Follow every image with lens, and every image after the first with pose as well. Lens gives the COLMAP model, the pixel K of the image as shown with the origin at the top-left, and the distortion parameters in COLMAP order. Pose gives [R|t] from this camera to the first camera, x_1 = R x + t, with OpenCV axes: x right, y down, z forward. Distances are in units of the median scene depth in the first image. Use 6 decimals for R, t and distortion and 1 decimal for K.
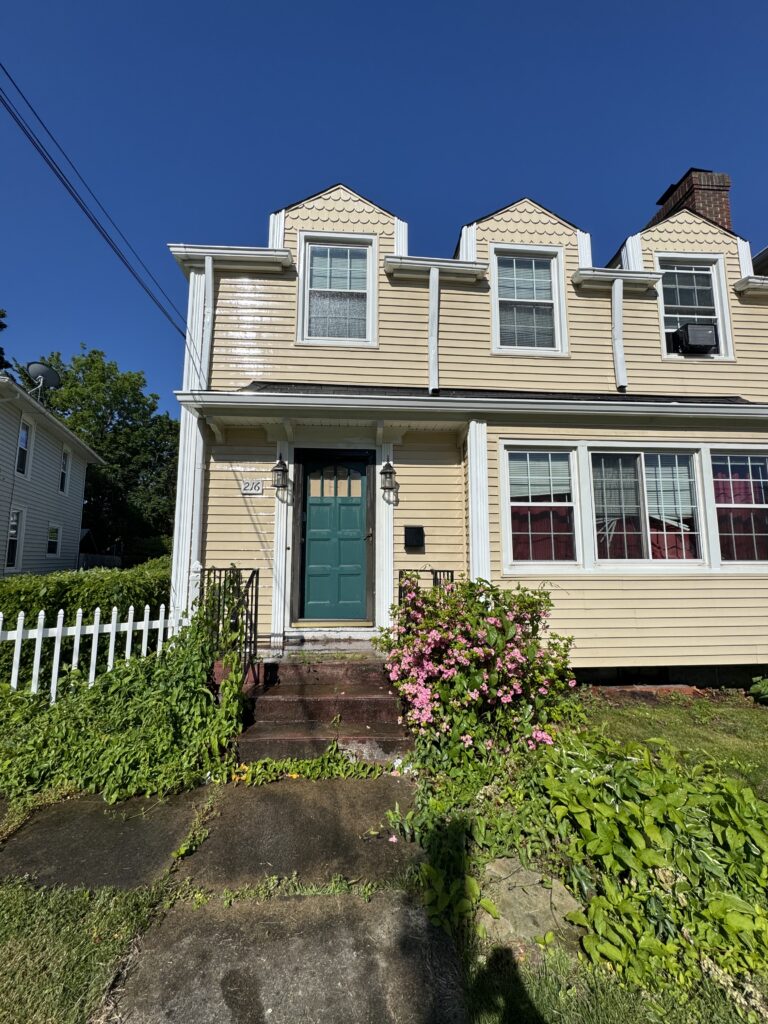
lens RADIAL K [[410.0, 0, 385.0], [0, 410.0, 510.3], [0, 0, 1]] dist [-0.003094, 0.000508]
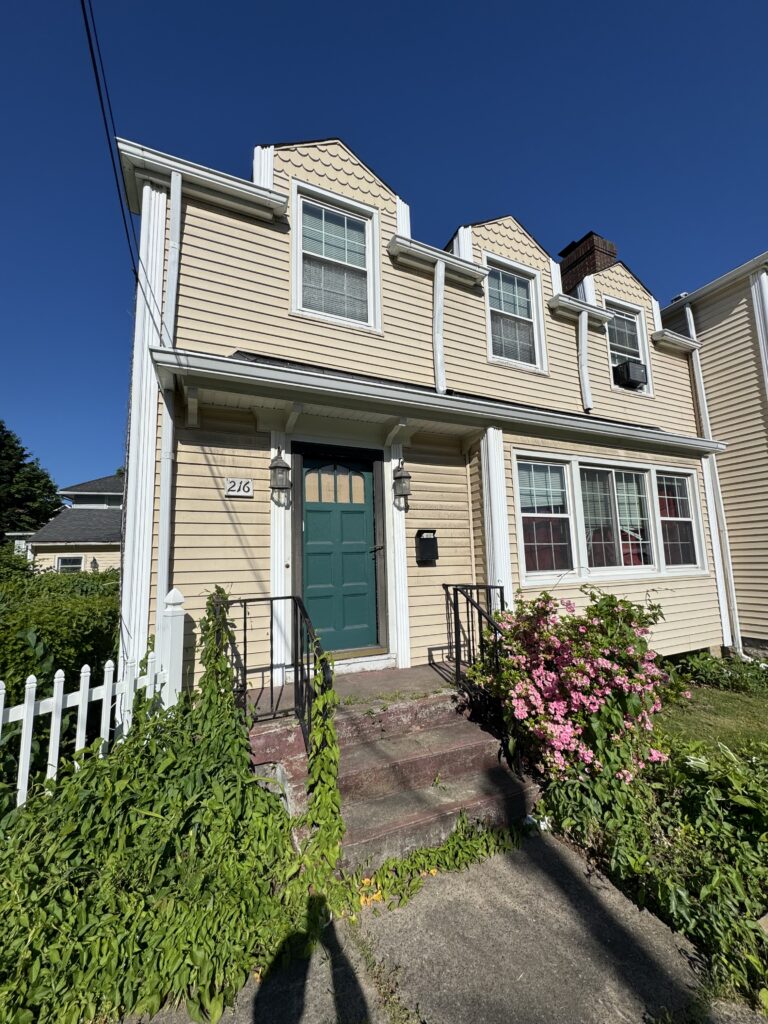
lens RADIAL K [[410.0, 0, 385.3], [0, 410.0, 511.0], [0, 0, 1]] dist [-0.003094, 0.000508]
pose [[0.932918, 0.018744, 0.359600, -0.328191], [-0.014333, 0.999786, -0.014927, -0.004020], [-0.359802, 0.008772, 0.932987, 0.178103]]
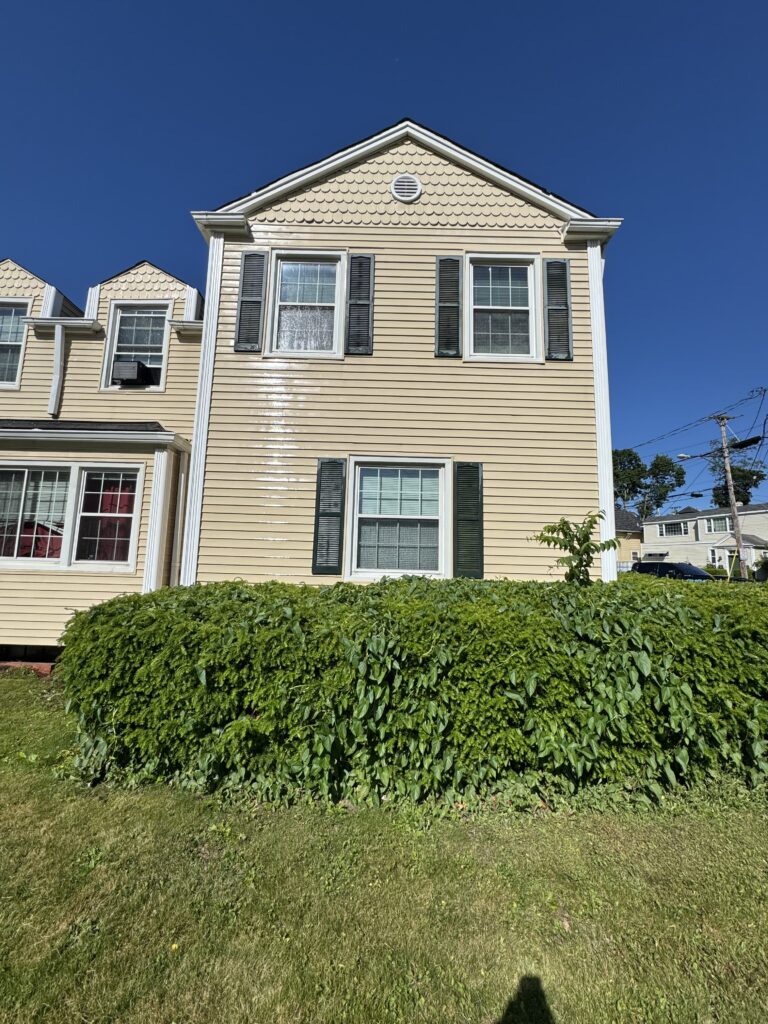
lens RADIAL K [[410.0, 0, 385.8], [0, 410.0, 510.4], [0, 0, 1]] dist [-0.003094, 0.000508]
pose [[0.997261, 0.016188, -0.072164, 1.693184], [-0.017382, 0.999722, -0.015942, -0.018390], [0.071886, 0.017152, 0.997265, -0.125513]]
